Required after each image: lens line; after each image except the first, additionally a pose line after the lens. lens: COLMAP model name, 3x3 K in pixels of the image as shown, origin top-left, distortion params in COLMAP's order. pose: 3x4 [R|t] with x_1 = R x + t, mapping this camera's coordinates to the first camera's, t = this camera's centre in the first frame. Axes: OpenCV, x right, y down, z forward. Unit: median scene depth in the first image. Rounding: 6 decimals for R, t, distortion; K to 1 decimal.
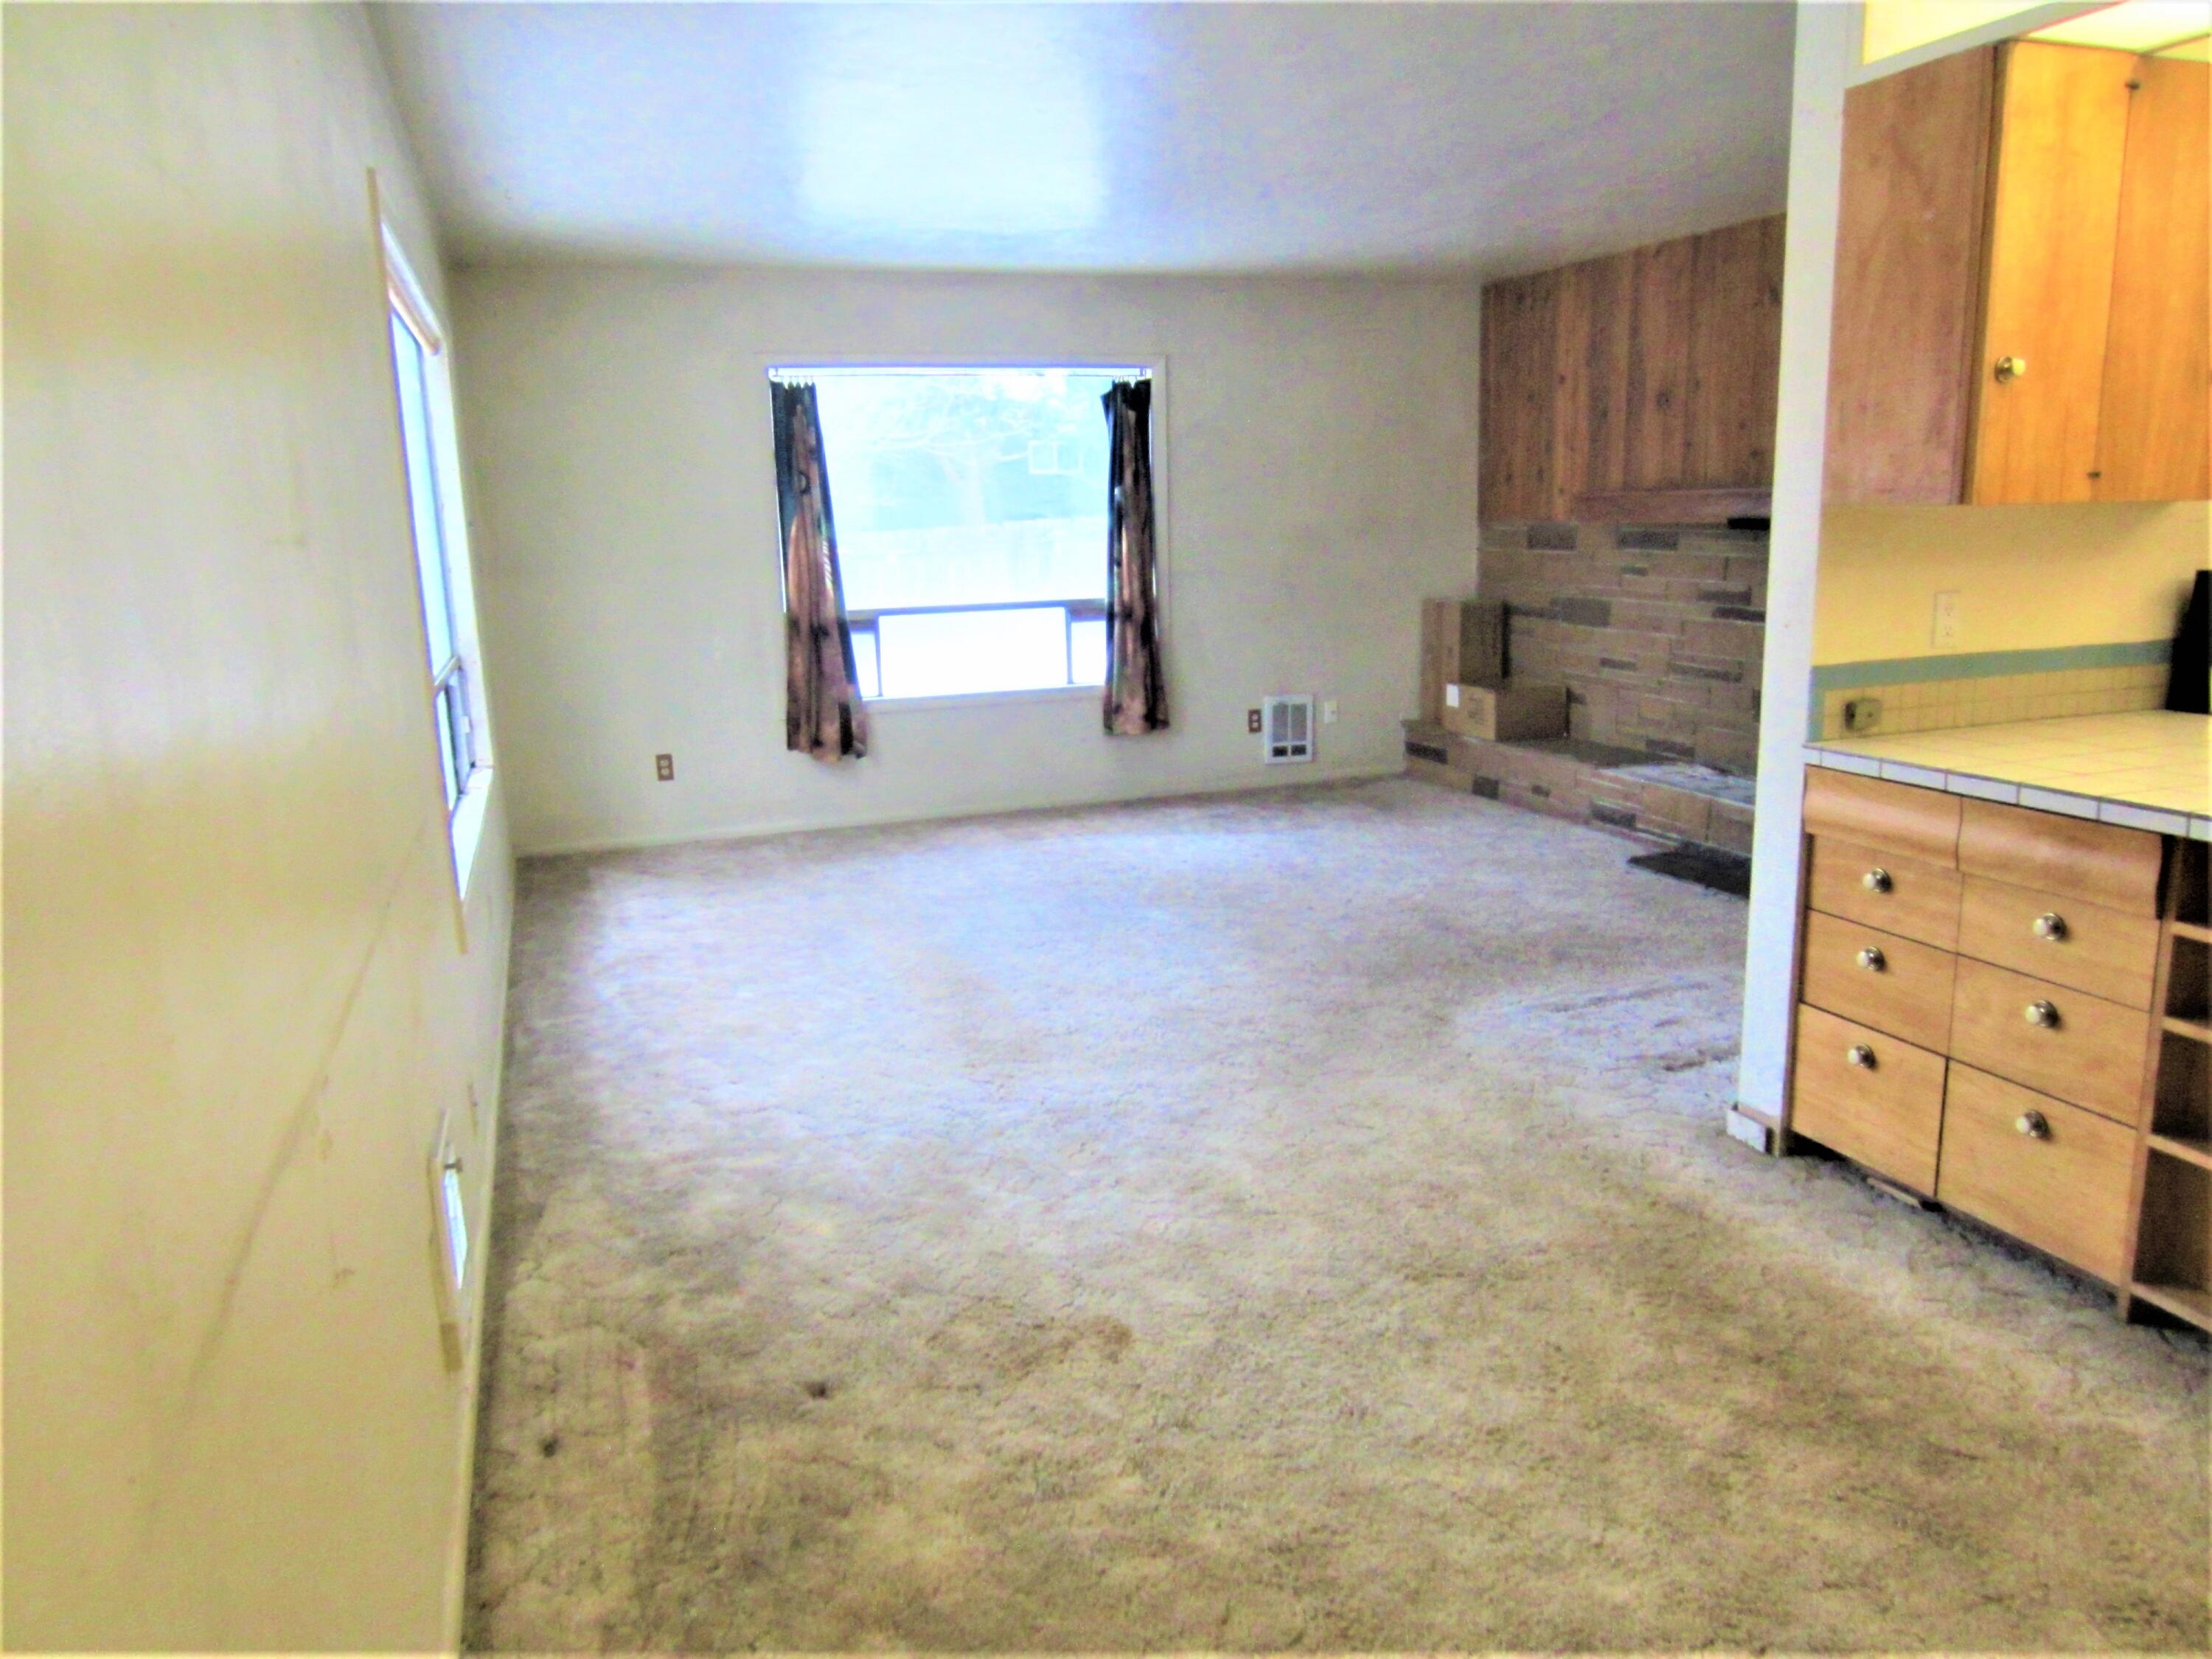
lens RADIAL K [[1583.9, 0, 1106.0], [0, 1583.9, 829.5], [0, 0, 1]] dist [-0.008146, -0.002703]
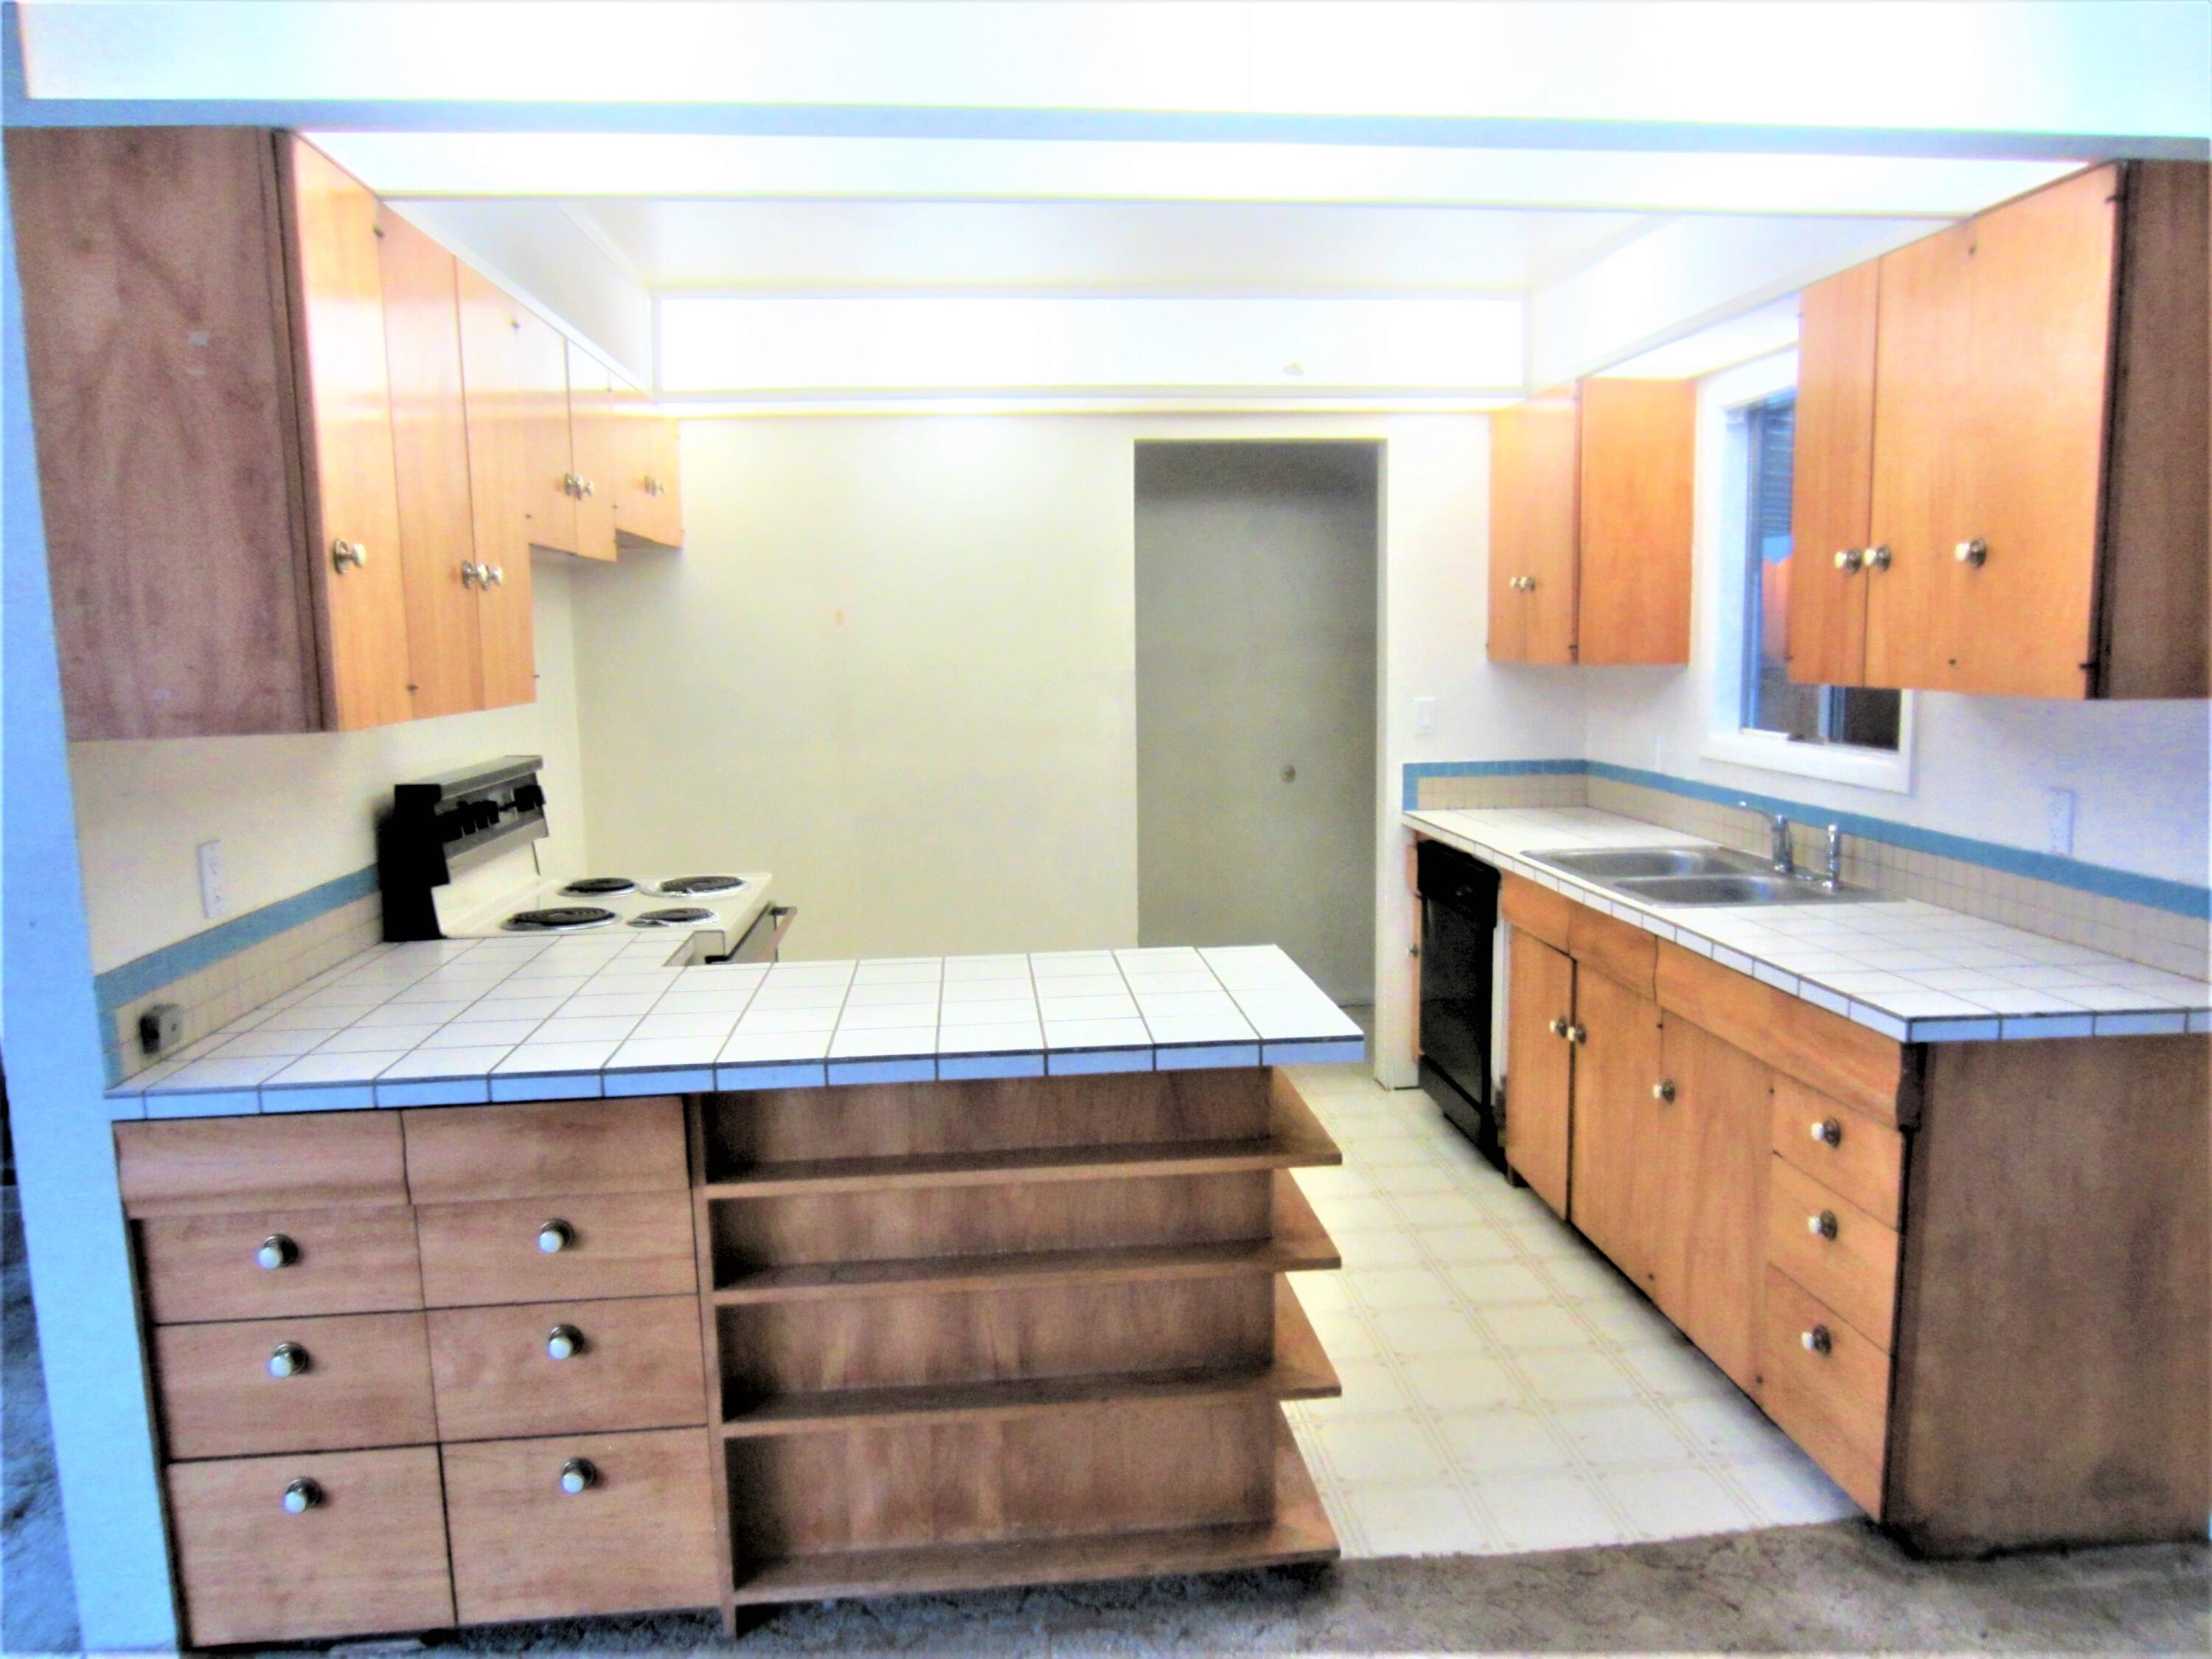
lens RADIAL K [[1553.9, 0, 1104.0], [0, 1553.9, 839.0], [0, 0, 1]] dist [-0.007492, -0.001048]
pose [[0.249928, -0.112278, 0.961733, -0.073252], [0.213350, 0.975228, 0.058409, -0.117389], [-0.944467, 0.190587, 0.267691, 0.451947]]
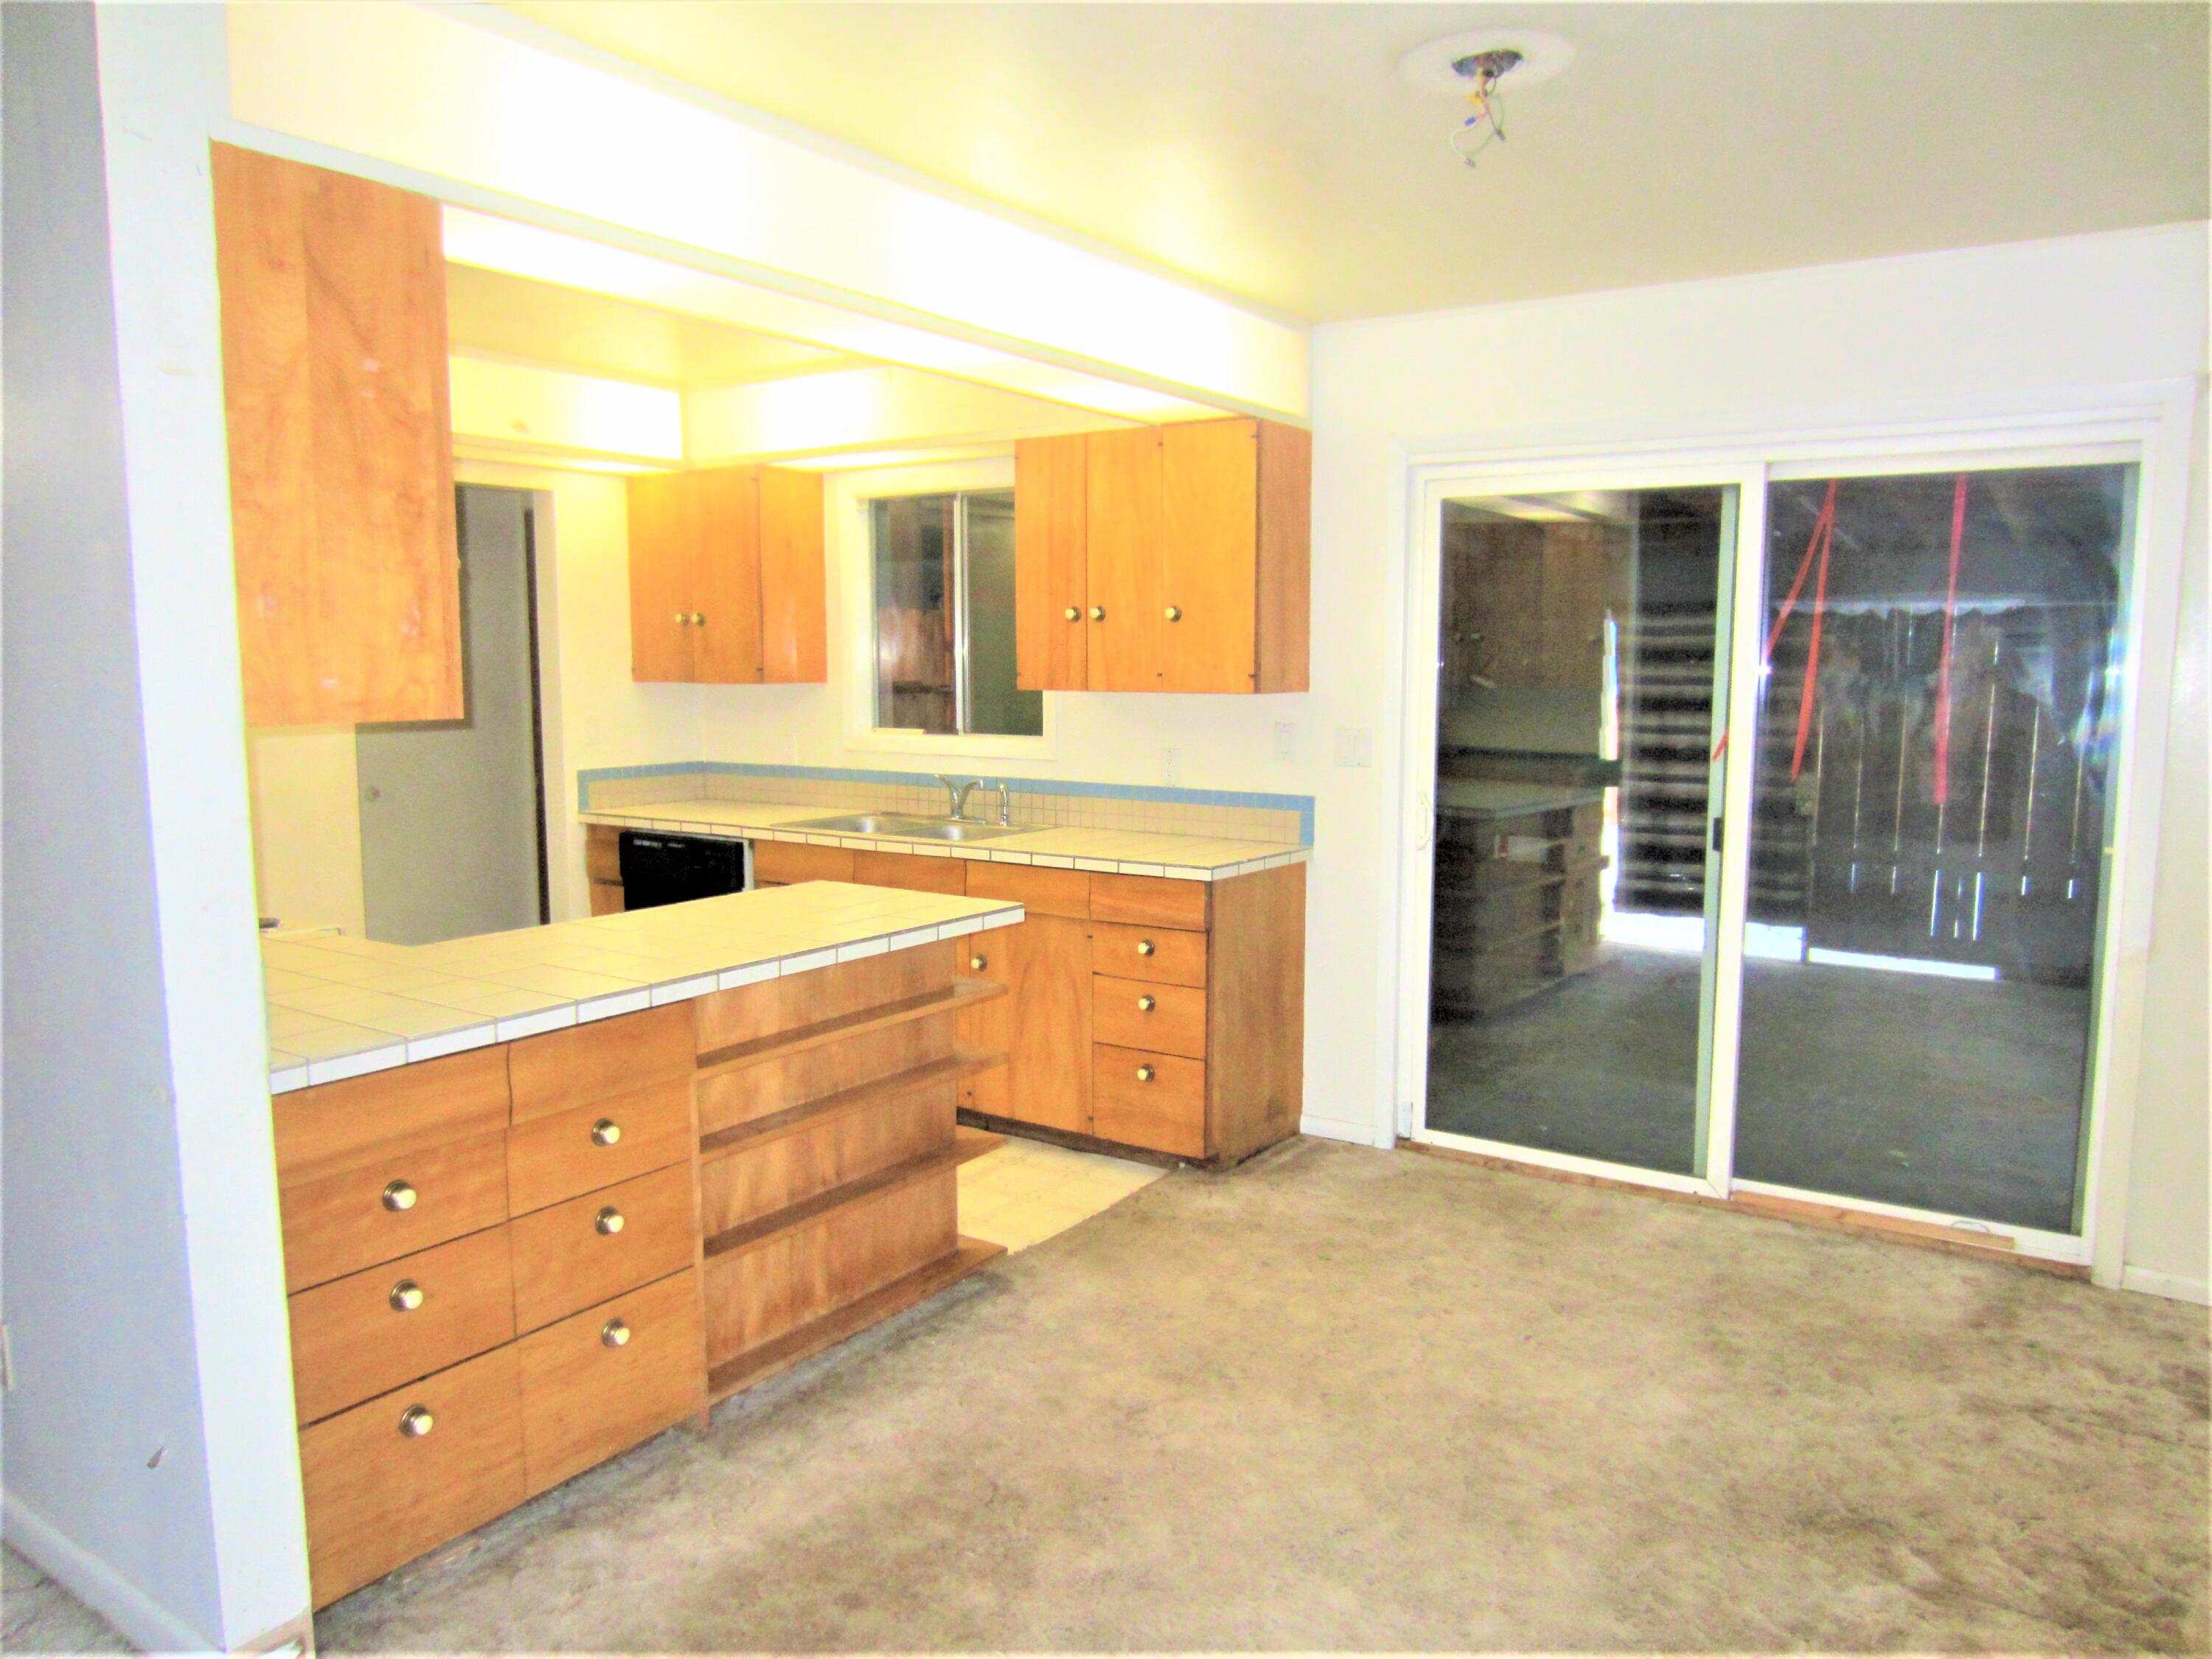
lens RADIAL K [[1583.9, 0, 1106.0], [0, 1583.9, 829.5], [0, 0, 1]] dist [-0.008146, -0.002703]
pose [[-0.589691, -0.067401, 0.804812, -0.349855], [0.178478, 0.960998, 0.211253, -0.257895], [-0.787661, 0.268215, -0.554662, 1.178504]]
